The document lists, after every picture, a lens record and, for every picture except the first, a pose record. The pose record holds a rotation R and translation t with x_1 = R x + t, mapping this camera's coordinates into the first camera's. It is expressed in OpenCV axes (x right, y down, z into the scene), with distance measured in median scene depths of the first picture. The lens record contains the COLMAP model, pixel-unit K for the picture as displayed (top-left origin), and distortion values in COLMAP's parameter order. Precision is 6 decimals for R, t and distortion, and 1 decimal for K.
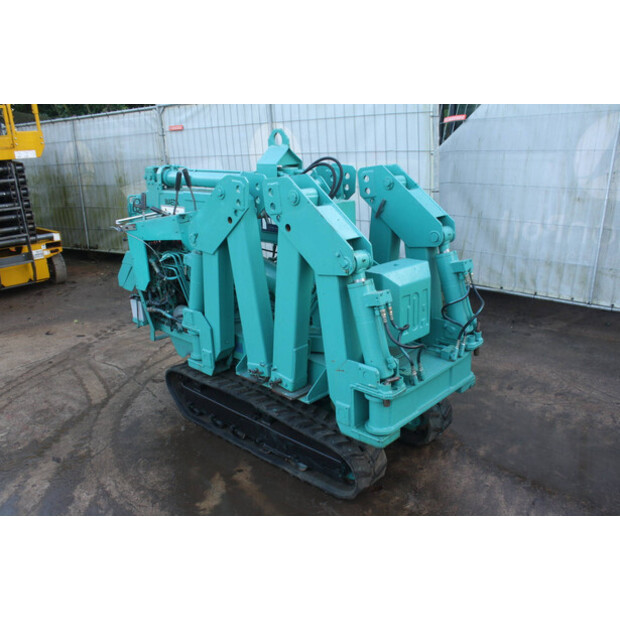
lens RADIAL K [[552.8, 0, 308.6], [0, 552.8, 311.9], [0, 0, 1]] dist [-0.091289, 0.009940]
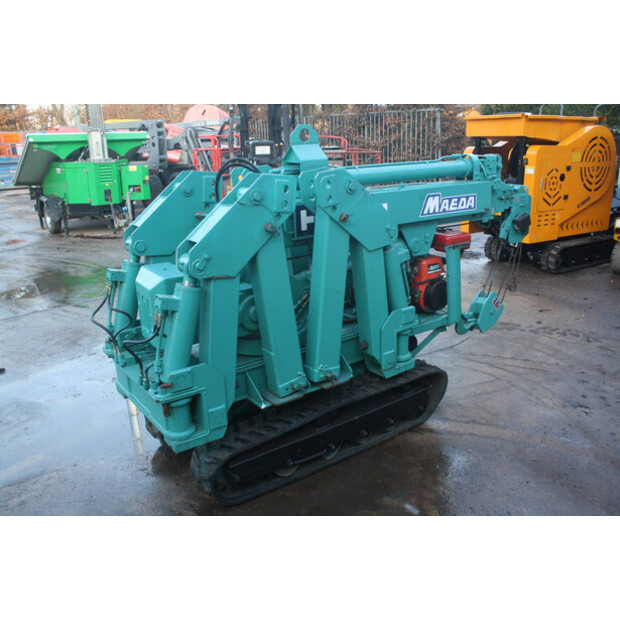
lens RADIAL K [[552.8, 0, 308.4], [0, 552.8, 308.9], [0, 0, 1]] dist [-0.091289, 0.009940]
pose [[-0.156297, 0.348303, -0.924260, 0.831678], [-0.261162, 0.887883, 0.378758, -0.367793], [0.952557, 0.300580, -0.047810, 0.989729]]
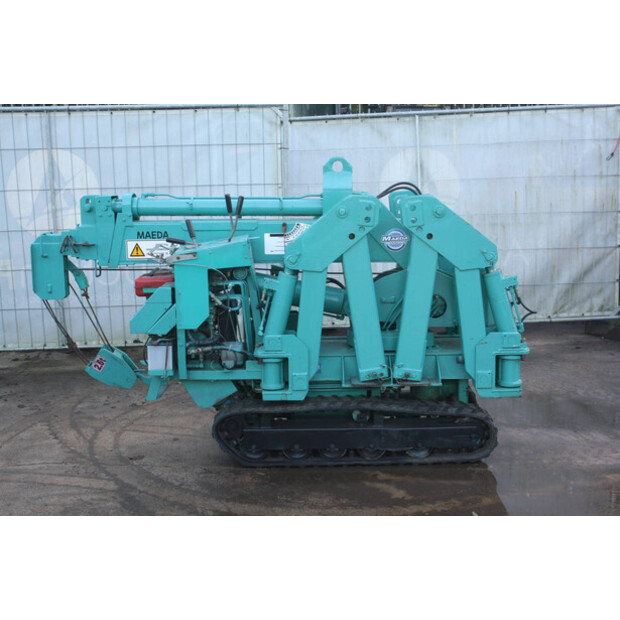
lens RADIAL K [[897.1, 0, 311.0], [0, 897.1, 307.0], [0, 0, 1]] dist [-0.053391, 0.000000]
pose [[0.718056, -0.081375, 0.691211, -1.181856], [0.195199, 0.976827, -0.087780, 0.091579], [-0.668051, 0.197955, 0.717302, -0.169075]]
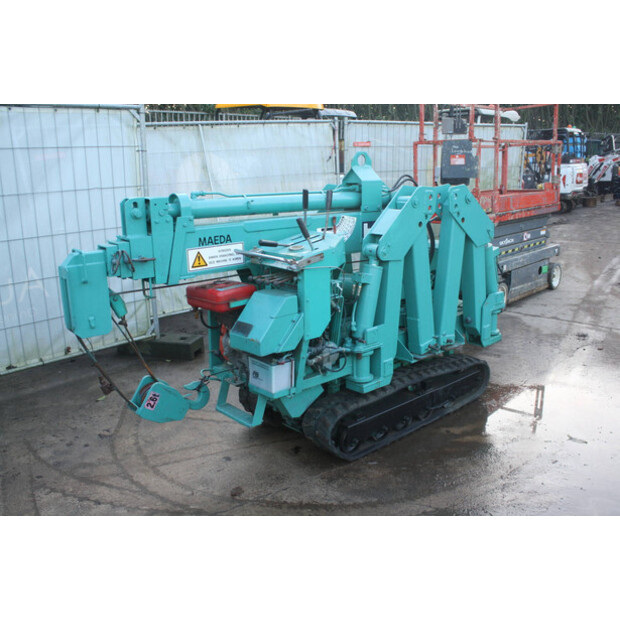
lens RADIAL K [[600.3, 0, 309.8], [0, 600.3, 315.9], [0, 0, 1]] dist [-0.086943, 0.000000]
pose [[0.074640, -0.205794, 0.975745, -1.181296], [0.323056, 0.930696, 0.171580, -0.227593], [-0.943432, 0.302413, 0.135951, 0.899185]]
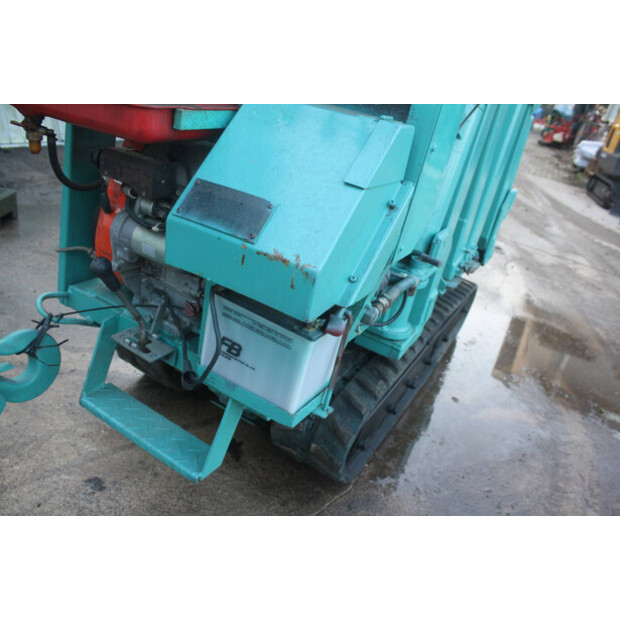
lens RADIAL K [[519.9, 0, 309.5], [0, 519.9, 311.6], [0, 0, 1]] dist [-0.073783, -0.002816]
pose [[-0.241048, -0.424844, 0.872584, -0.561534], [0.119688, 0.879220, 0.461137, -0.150769], [-0.963105, 0.215594, -0.161086, 1.123740]]
